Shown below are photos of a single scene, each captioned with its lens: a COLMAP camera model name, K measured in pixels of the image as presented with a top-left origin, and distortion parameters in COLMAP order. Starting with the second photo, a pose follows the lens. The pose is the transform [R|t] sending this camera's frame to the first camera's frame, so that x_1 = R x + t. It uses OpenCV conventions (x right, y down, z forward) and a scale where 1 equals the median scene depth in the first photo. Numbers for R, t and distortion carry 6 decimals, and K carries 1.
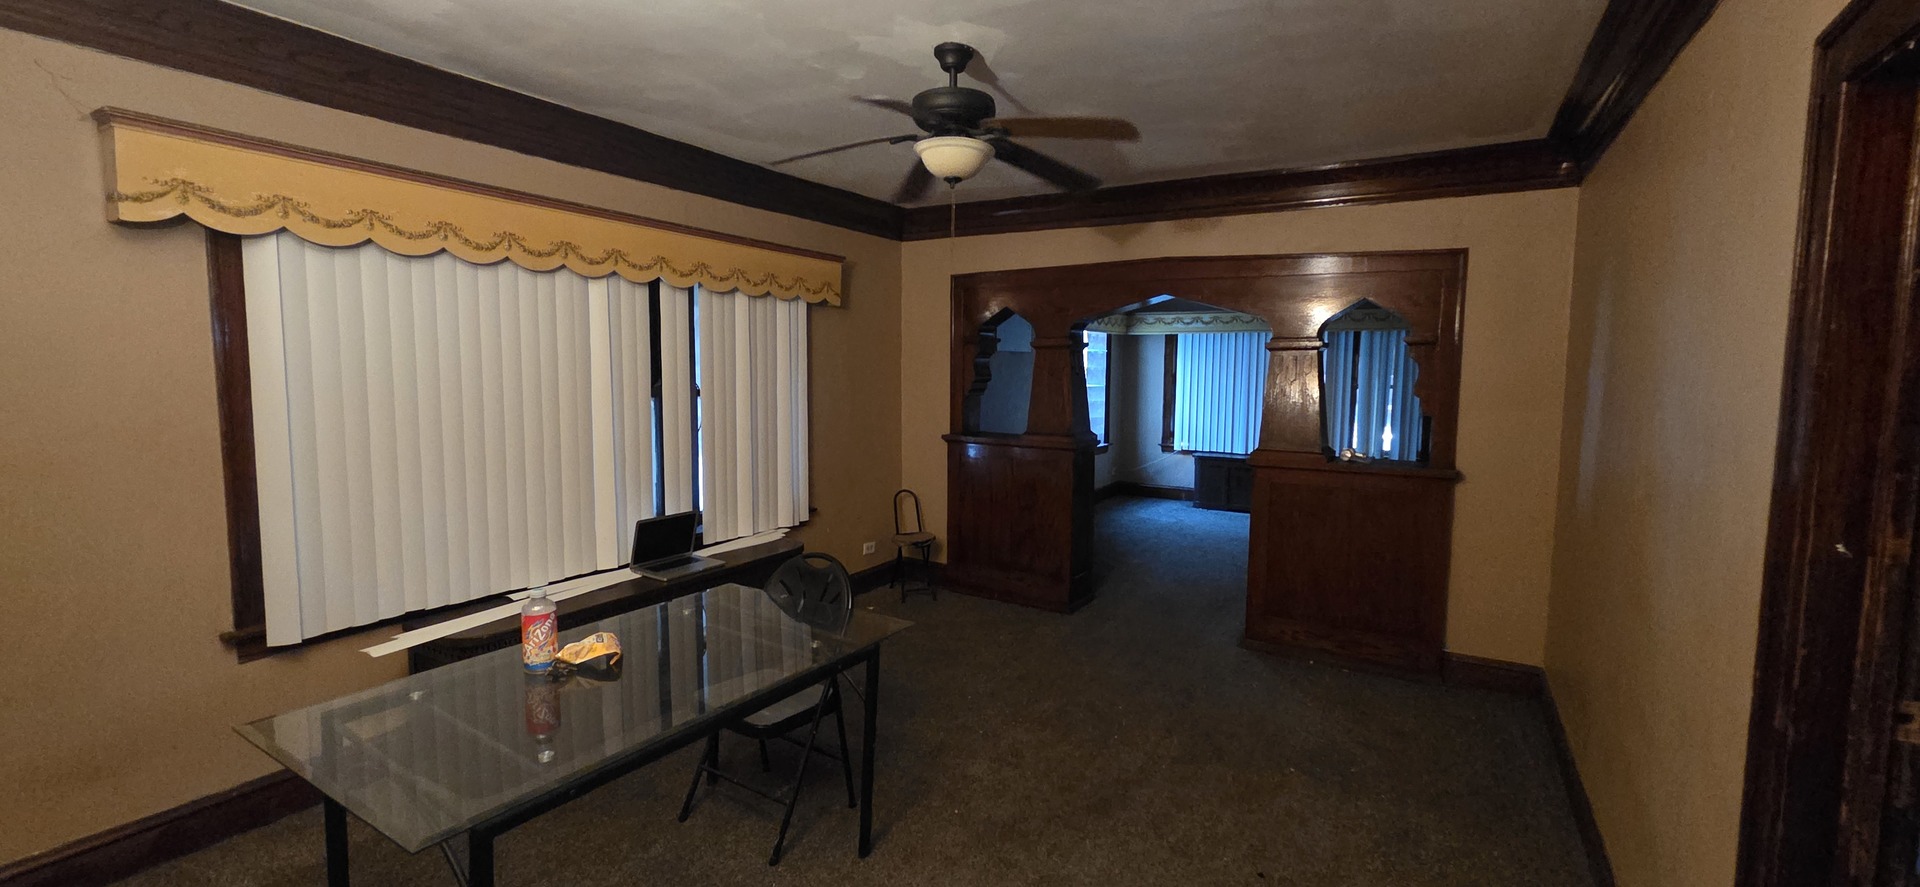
lens RADIAL K [[783.7, 0, 954.5], [0, 783.7, 441.0], [0, 0, 1]] dist [0.004376, 0.000378]
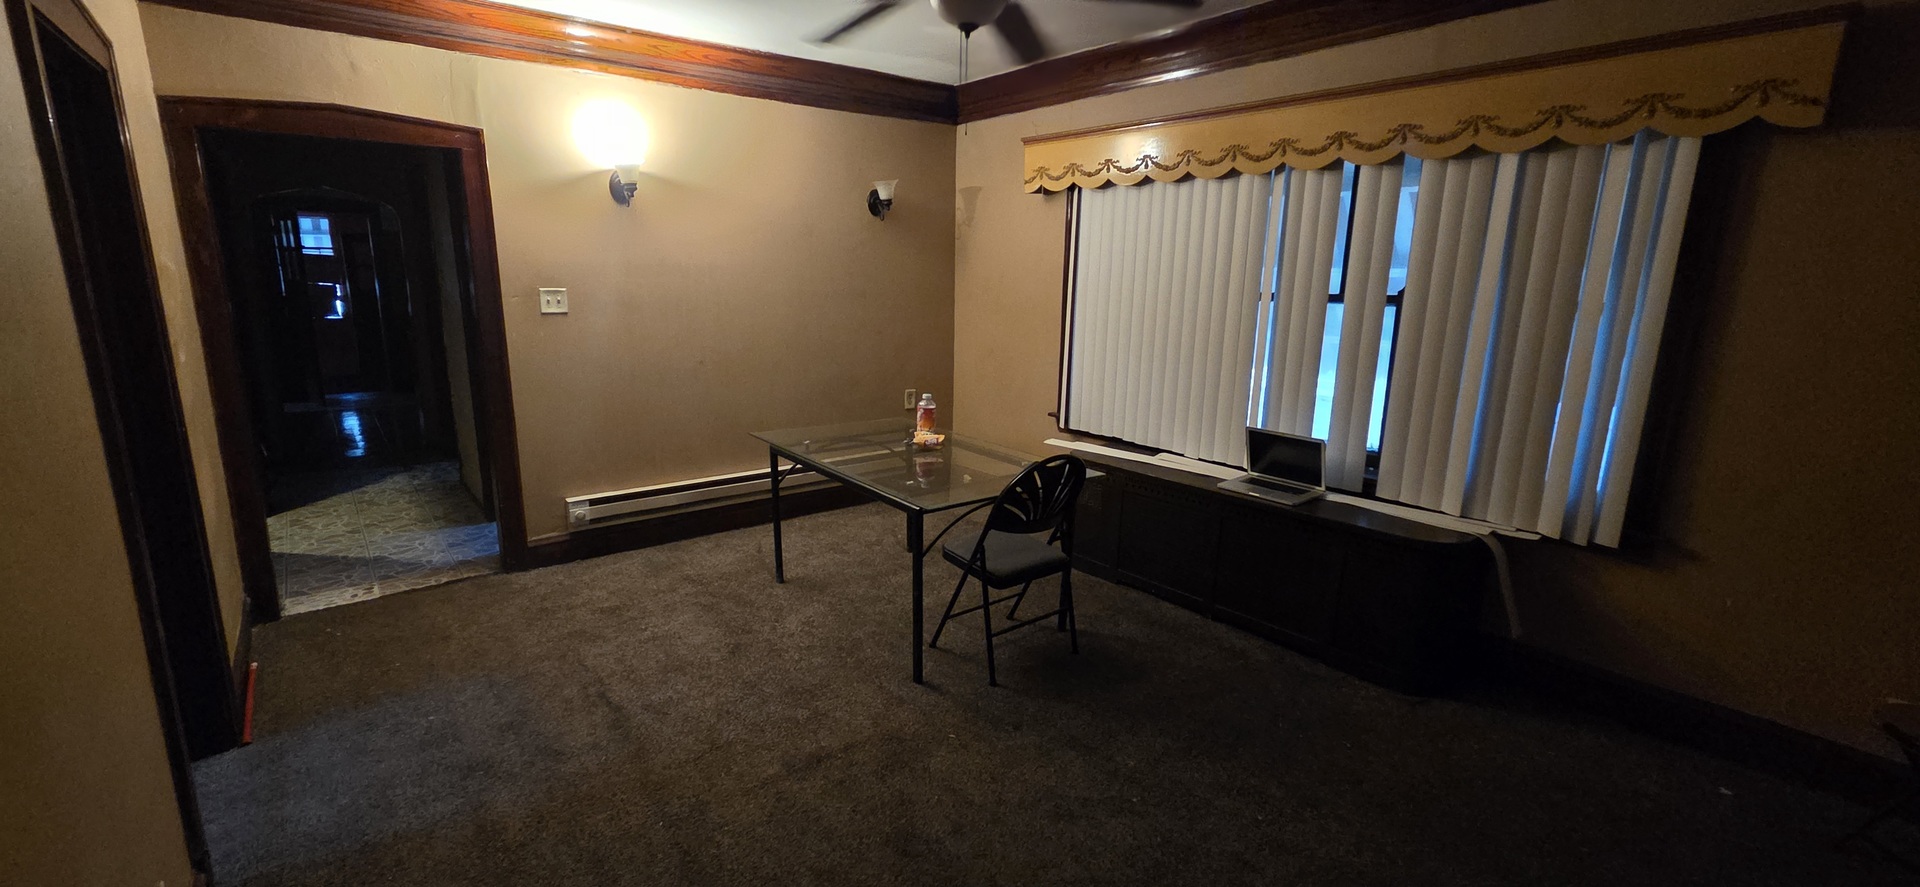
lens RADIAL K [[783.7, 0, 955.4], [0, 783.7, 444.5], [0, 0, 1]] dist [0.004376, 0.000378]
pose [[-0.329485, 0.190691, -0.924704, 0.520759], [-0.104982, 0.965920, 0.236597, -0.058466], [0.938306, 0.175032, -0.298237, 0.793368]]
